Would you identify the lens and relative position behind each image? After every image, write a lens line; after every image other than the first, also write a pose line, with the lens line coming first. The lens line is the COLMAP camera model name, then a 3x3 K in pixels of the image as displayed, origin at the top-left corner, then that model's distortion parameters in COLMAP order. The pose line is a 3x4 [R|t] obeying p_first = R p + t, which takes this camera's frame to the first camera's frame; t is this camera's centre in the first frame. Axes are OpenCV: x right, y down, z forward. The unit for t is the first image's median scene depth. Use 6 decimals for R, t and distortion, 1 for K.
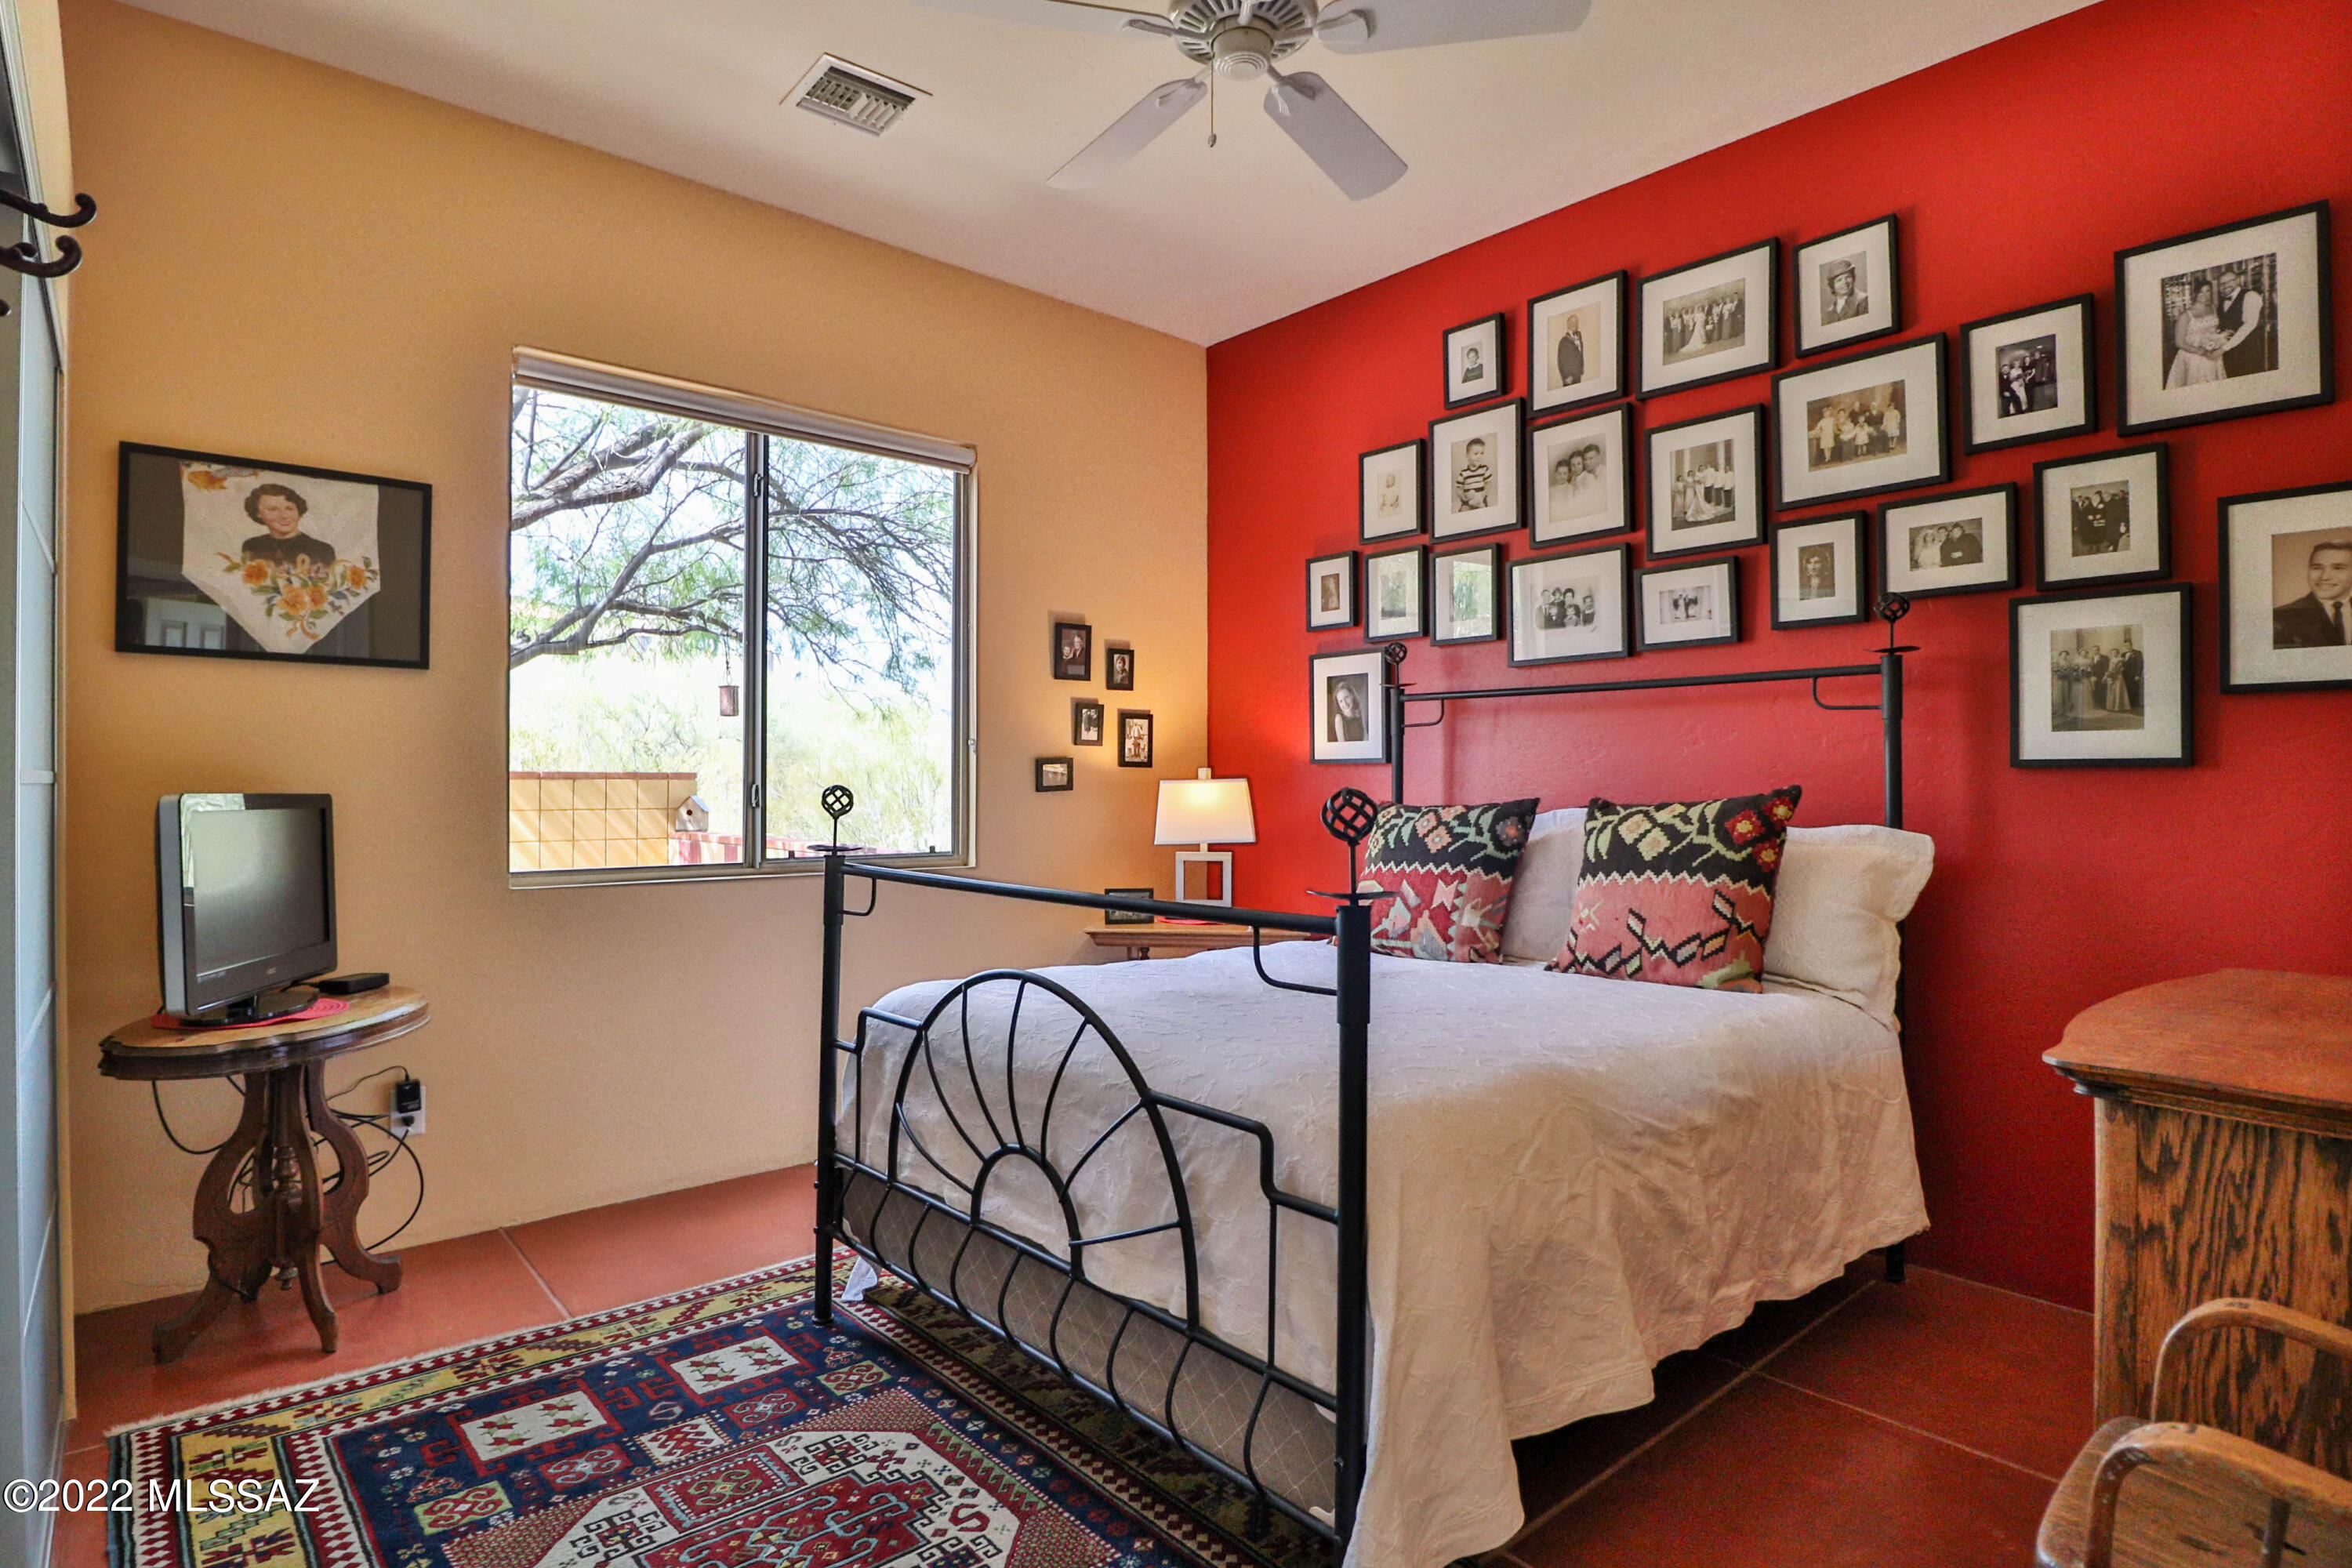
lens RADIAL K [[1221.9, 0, 1155.9], [0, 1221.9, 772.2], [0, 0, 1]] dist [-0.002014, -0.012117]
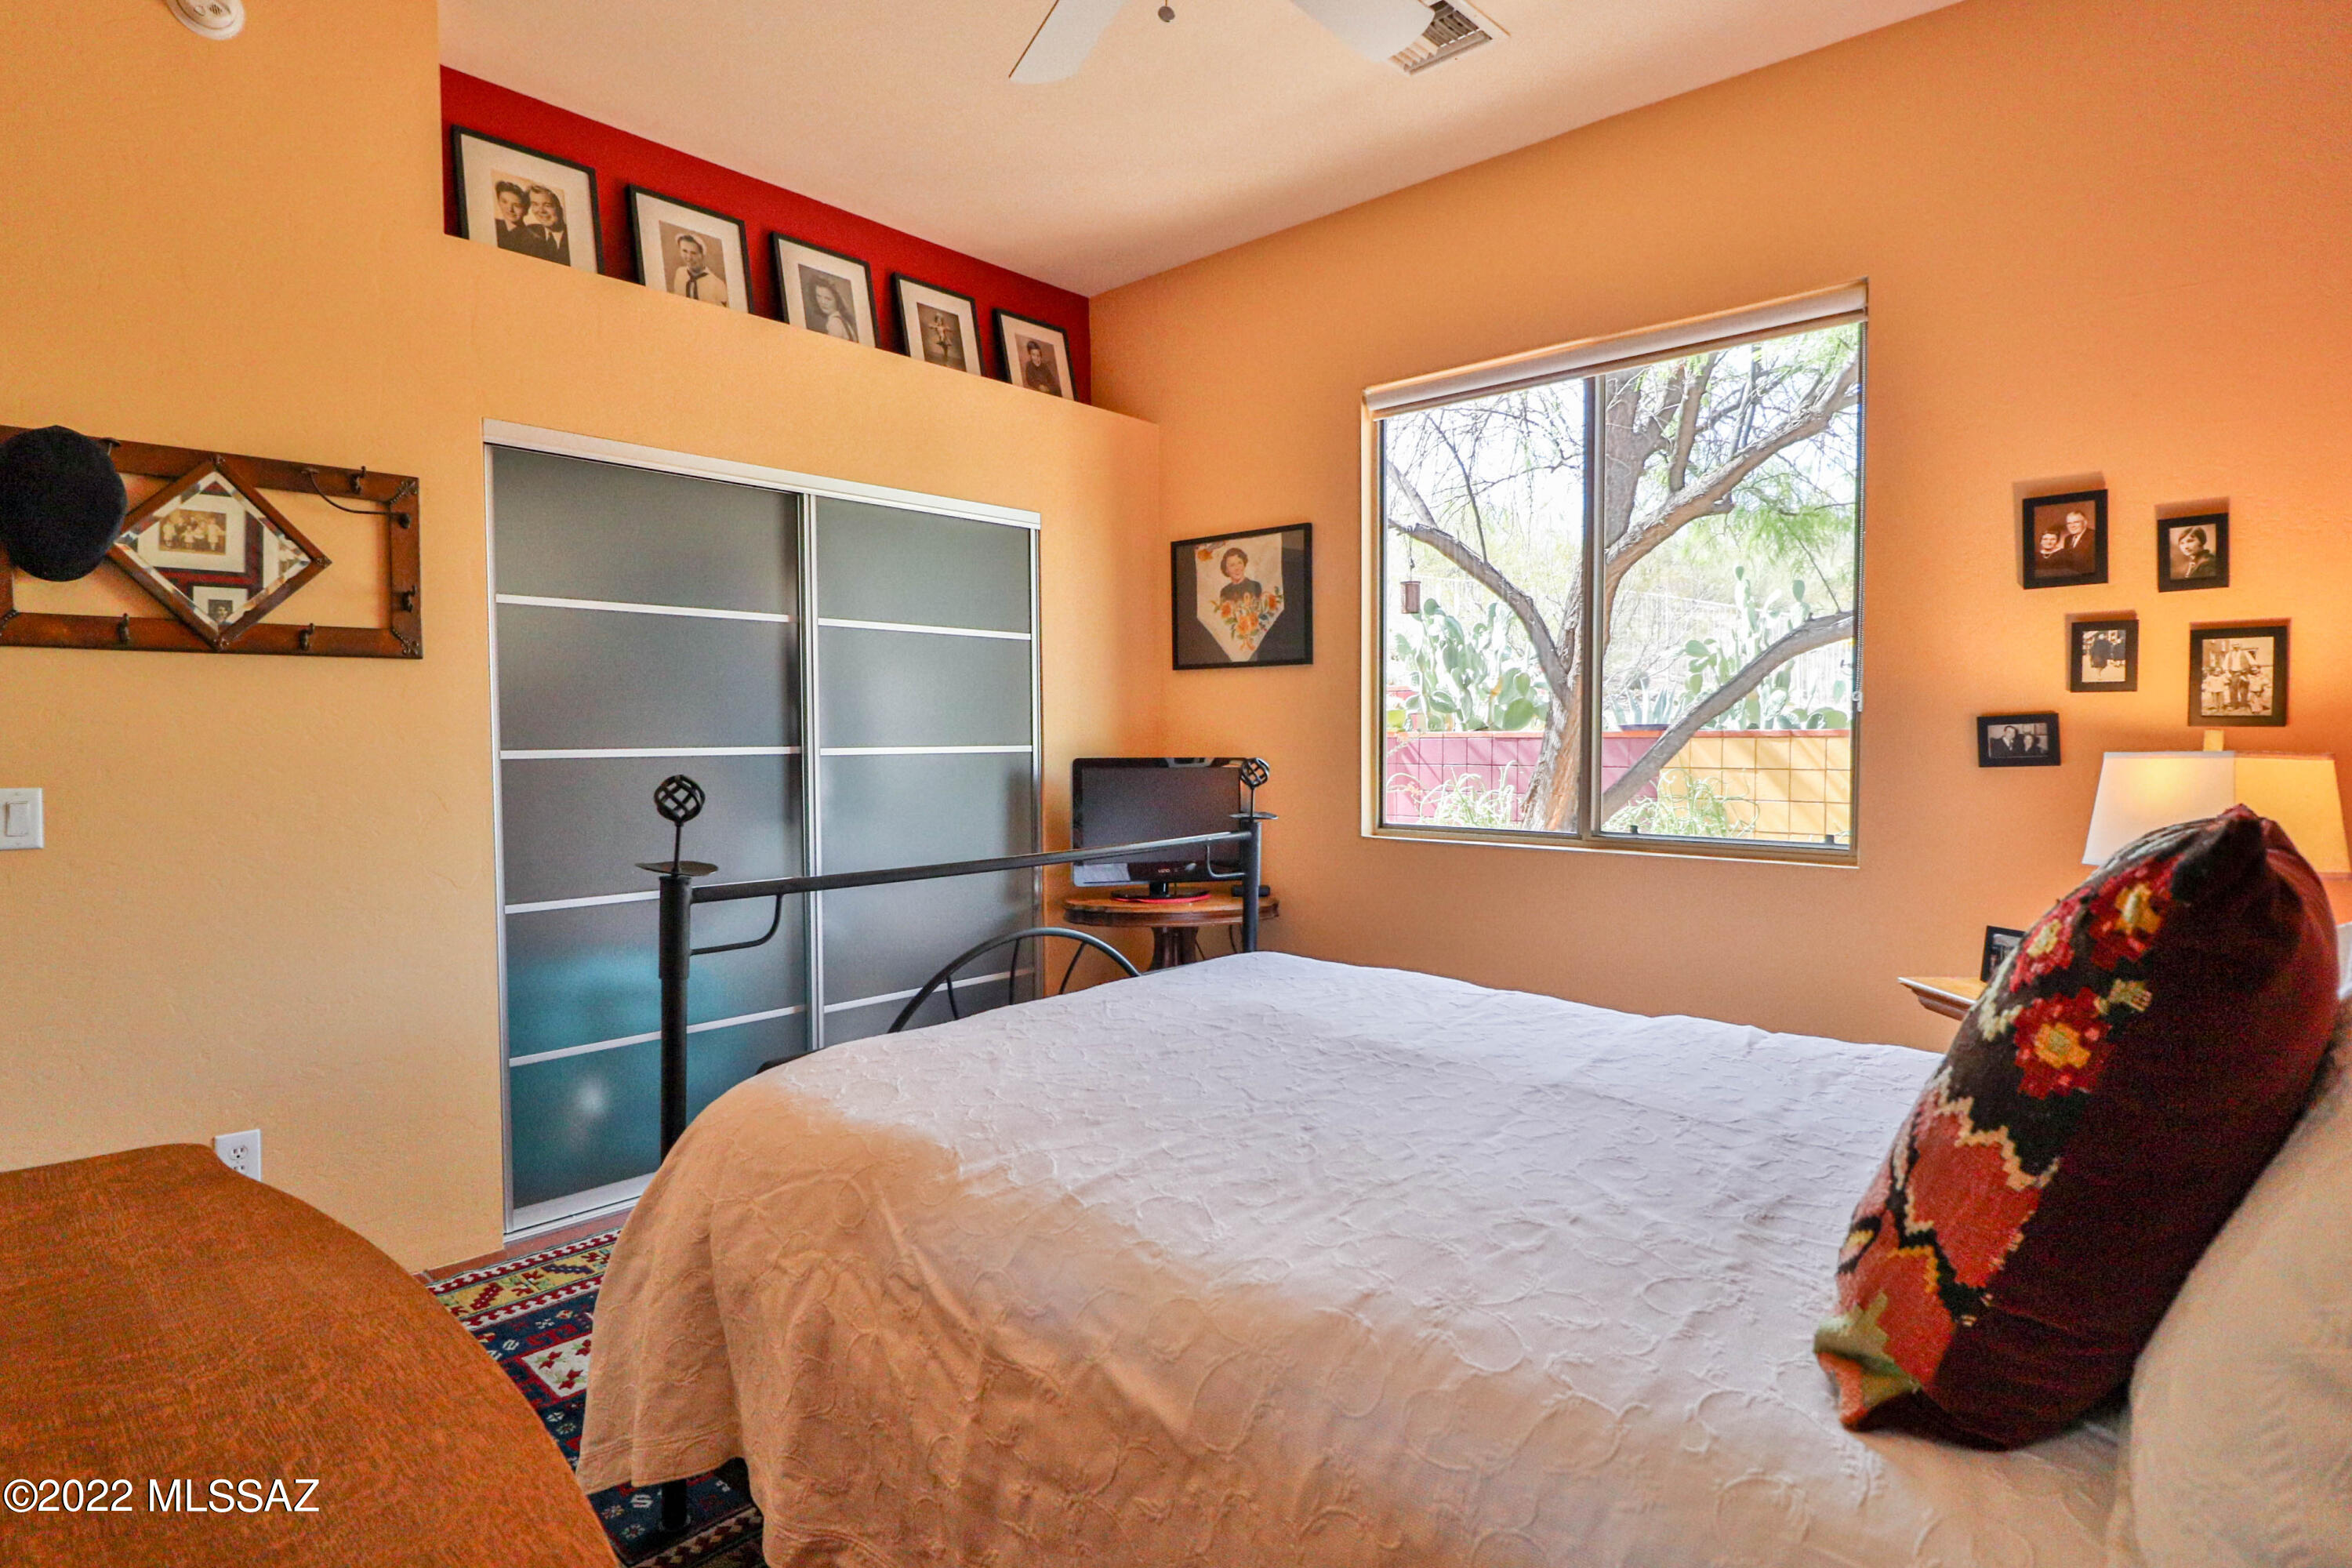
lens RADIAL K [[1221.9, 0, 1167.7], [0, 1221.9, 787.7], [0, 0, 1]] dist [-0.002014, -0.012117]
pose [[0.125833, 0.039128, -0.991280, 0.556737], [0.012979, 0.999071, 0.041083, -0.005843], [0.991967, -0.018035, 0.125208, 0.544409]]
